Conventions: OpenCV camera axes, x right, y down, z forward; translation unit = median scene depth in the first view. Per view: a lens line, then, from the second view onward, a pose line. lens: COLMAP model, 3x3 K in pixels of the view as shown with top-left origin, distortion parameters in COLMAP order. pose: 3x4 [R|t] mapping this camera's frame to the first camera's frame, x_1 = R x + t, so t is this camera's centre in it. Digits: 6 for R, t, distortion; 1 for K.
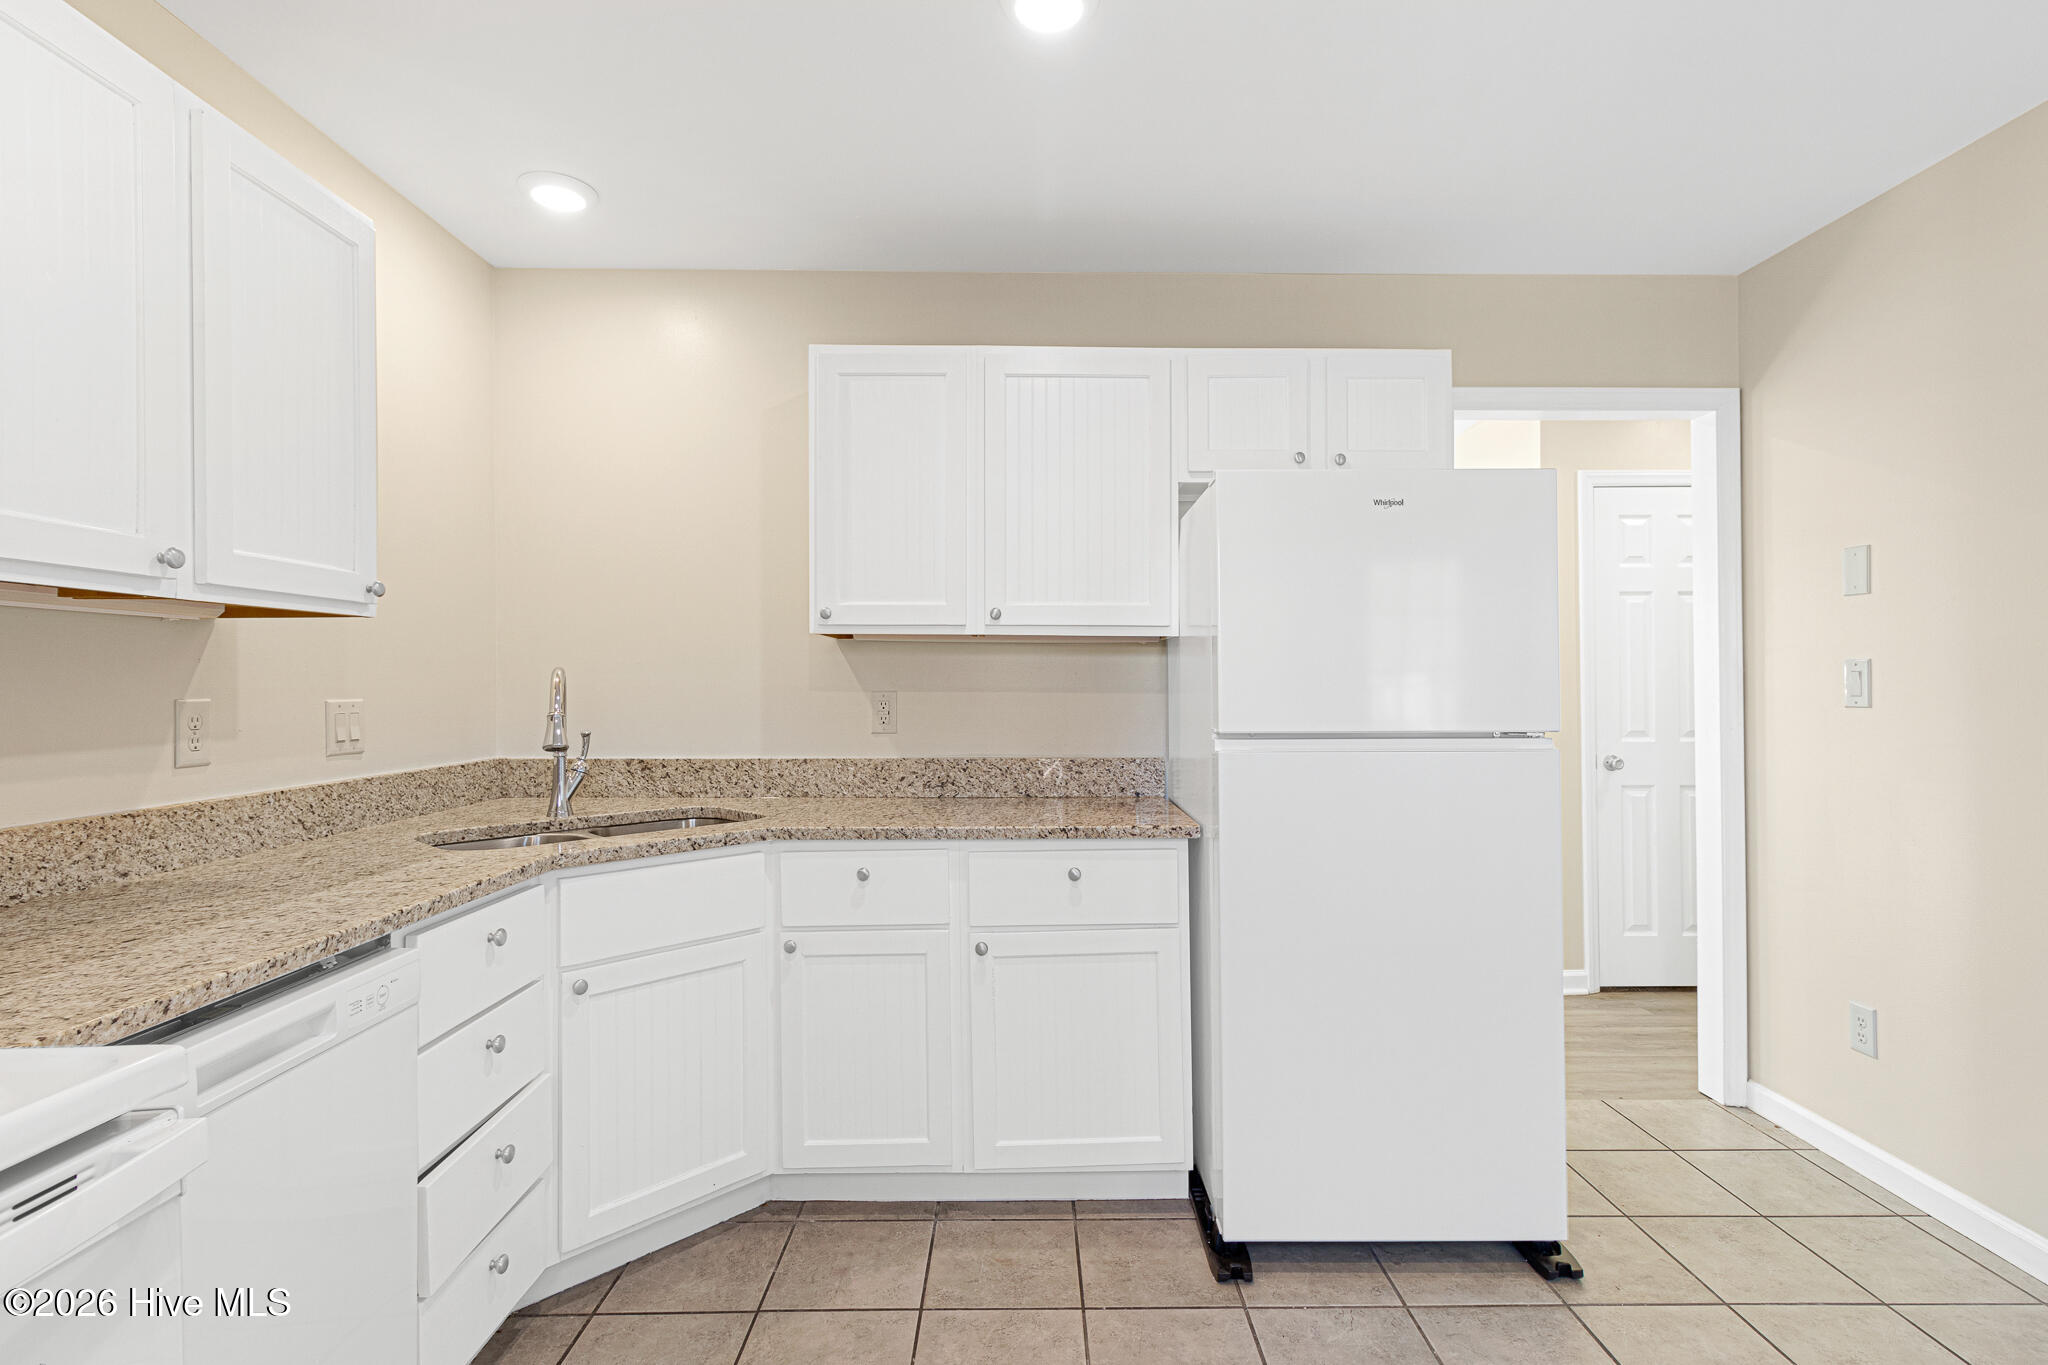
lens RADIAL K [[1015.1, 0, 1023.5], [0, 1015.1, 681.1], [0, 0, 1]] dist [0.011206, 0.000856]
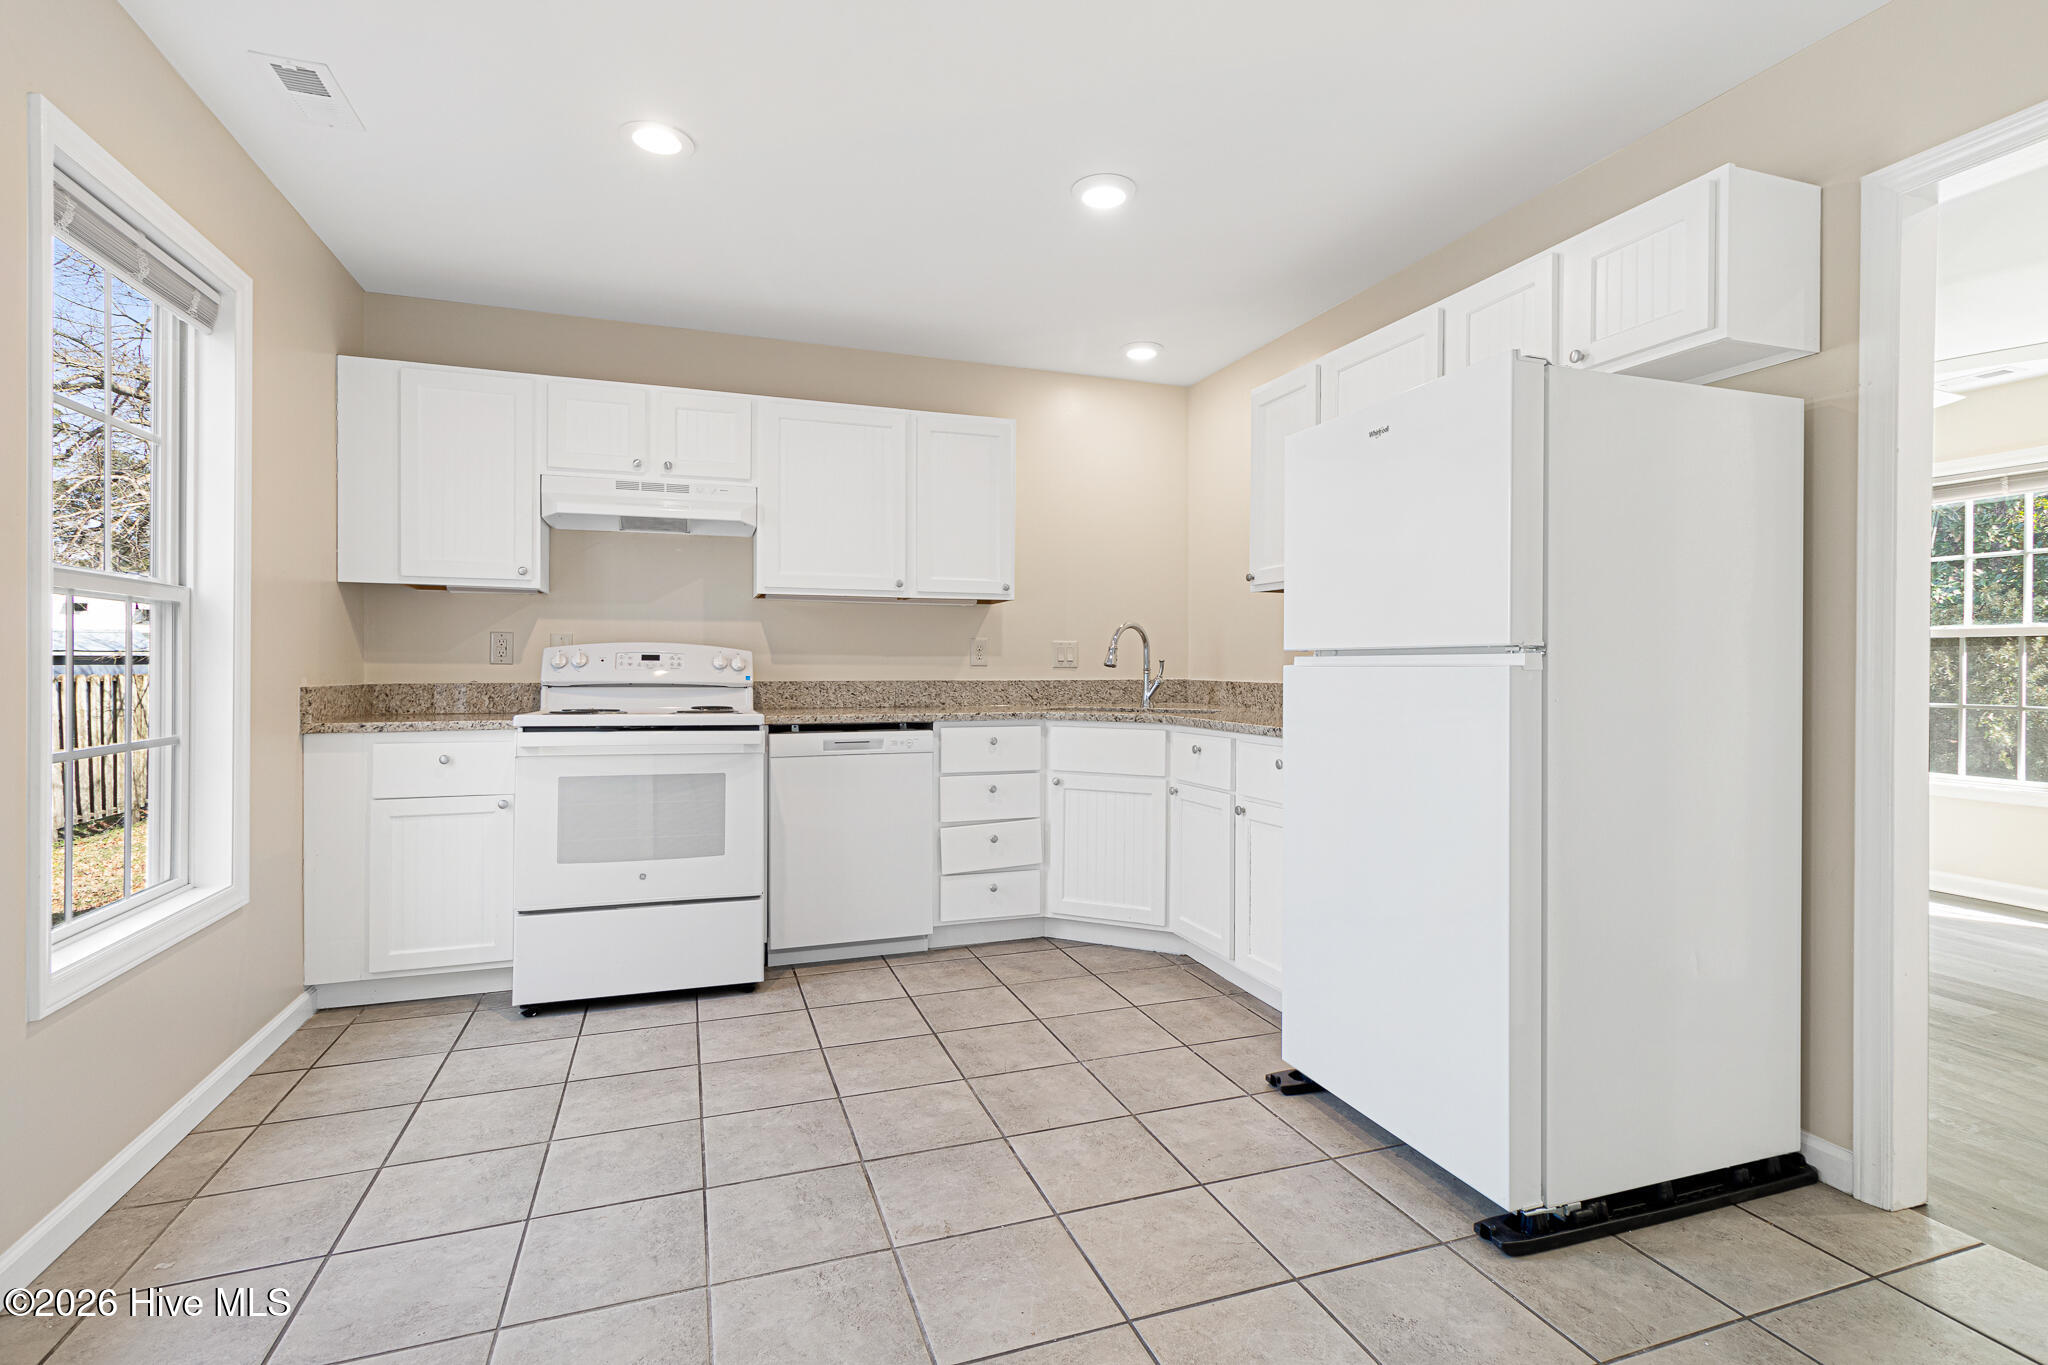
lens RADIAL K [[970.0, 0, 1037.4], [0, 970.0, 680.7], [0, 0, 1]] dist [0.005765, 0.002148]
pose [[0.314961, 0.016394, -0.948963, 1.124678], [-0.001259, 0.999857, 0.016856, 0.062539], [0.949104, -0.004114, 0.314936, 0.317322]]
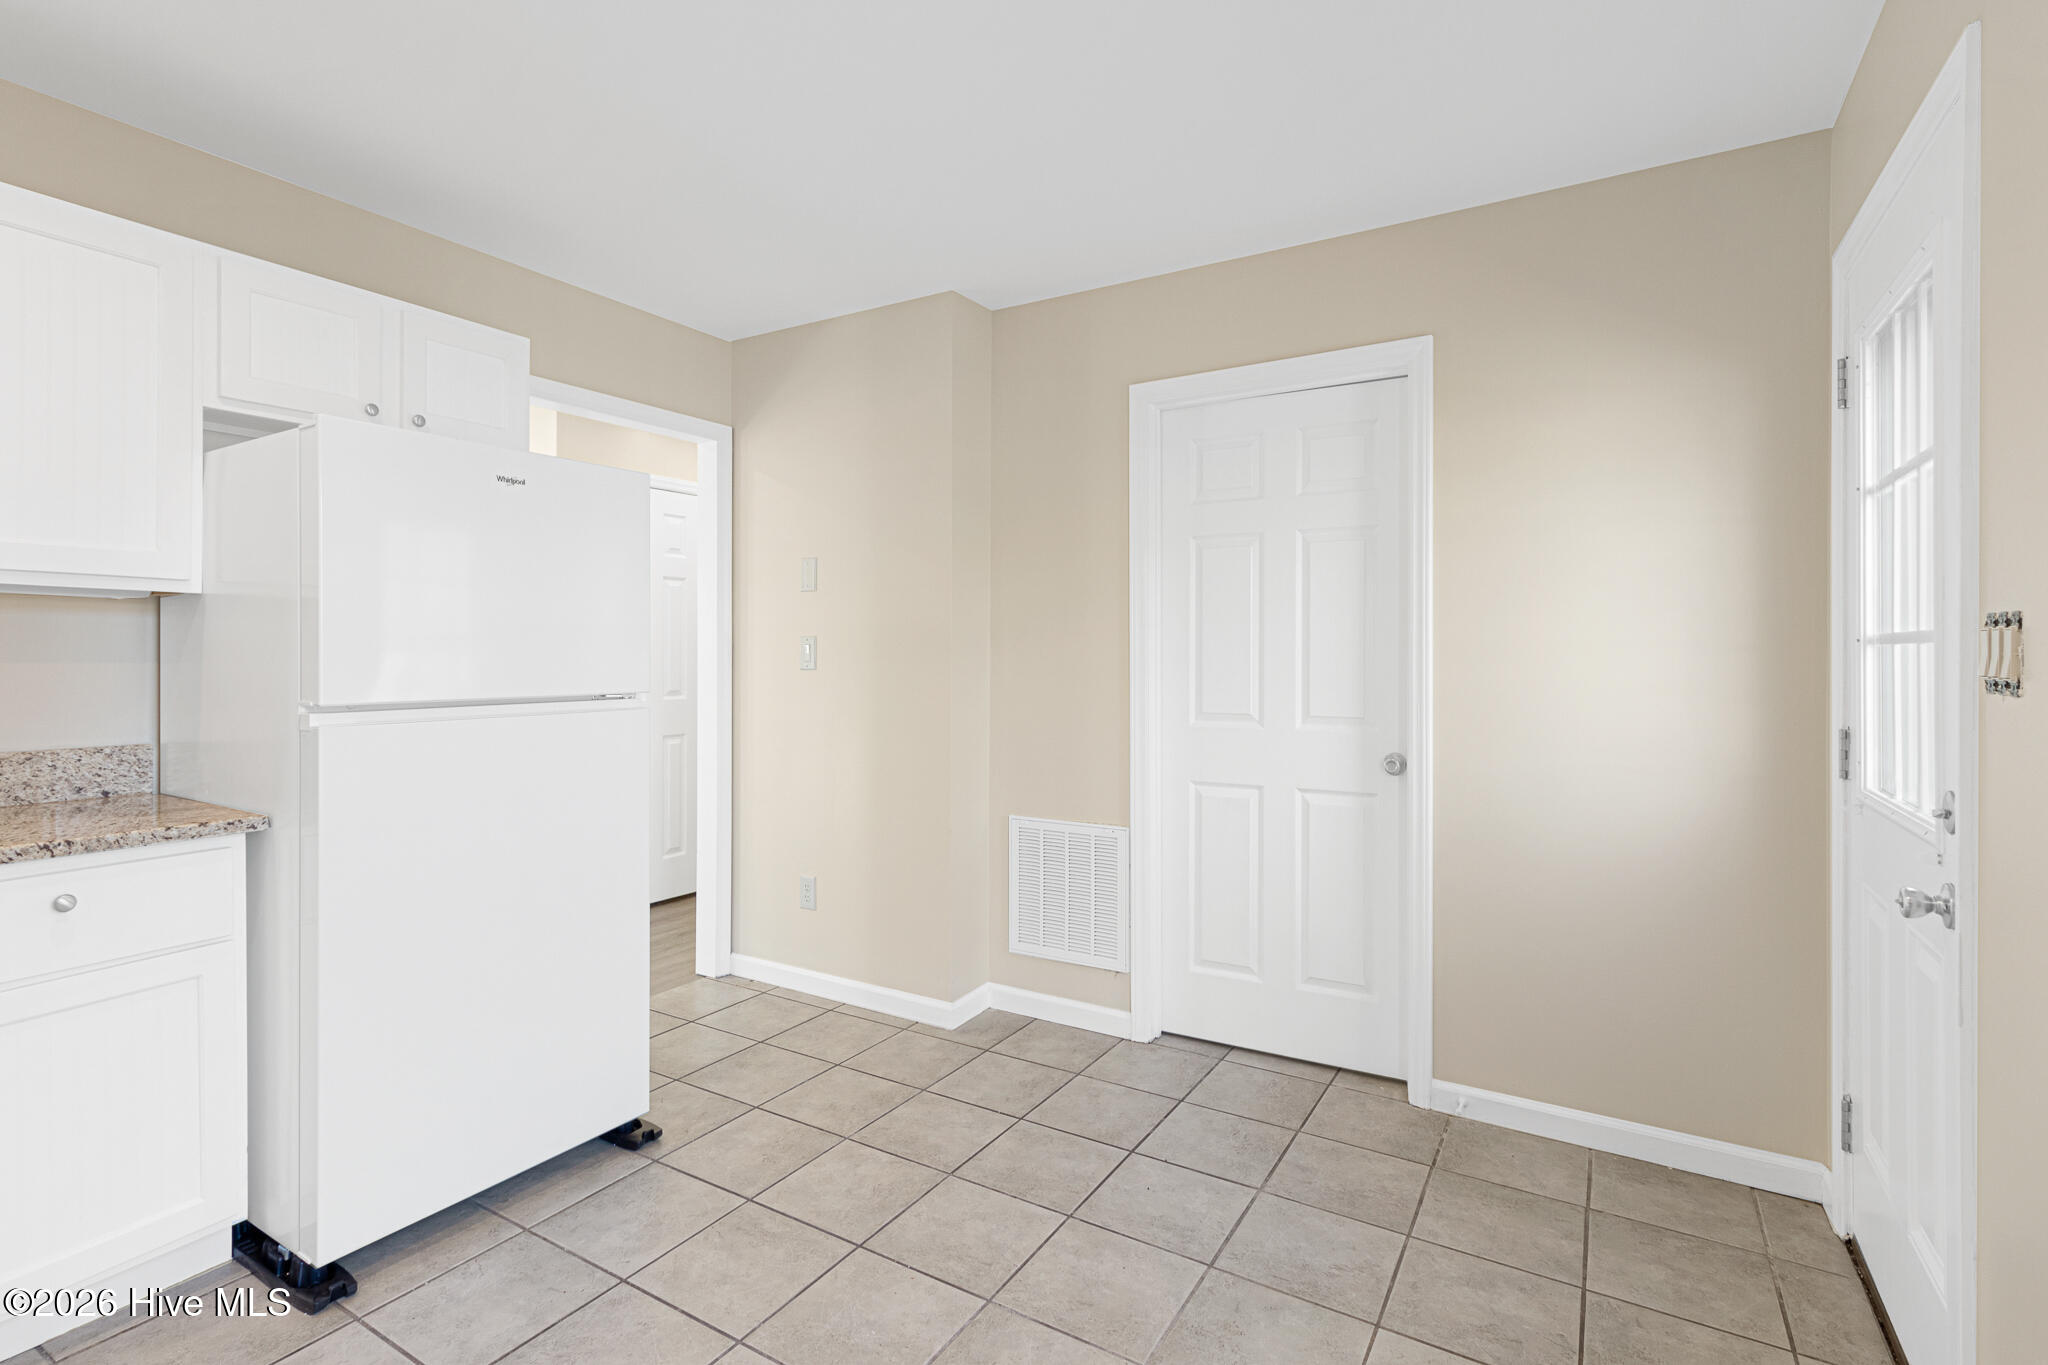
lens RADIAL K [[970.0, 0, 1069.0], [0, 970.0, 656.4], [0, 0, 1]] dist [0.005765, 0.002148]
pose [[0.508988, -0.000570, 0.860773, -0.193660], [-0.006763, 0.999966, 0.004661, -0.001581], [-0.860747, -0.008194, 0.508967, -0.010710]]
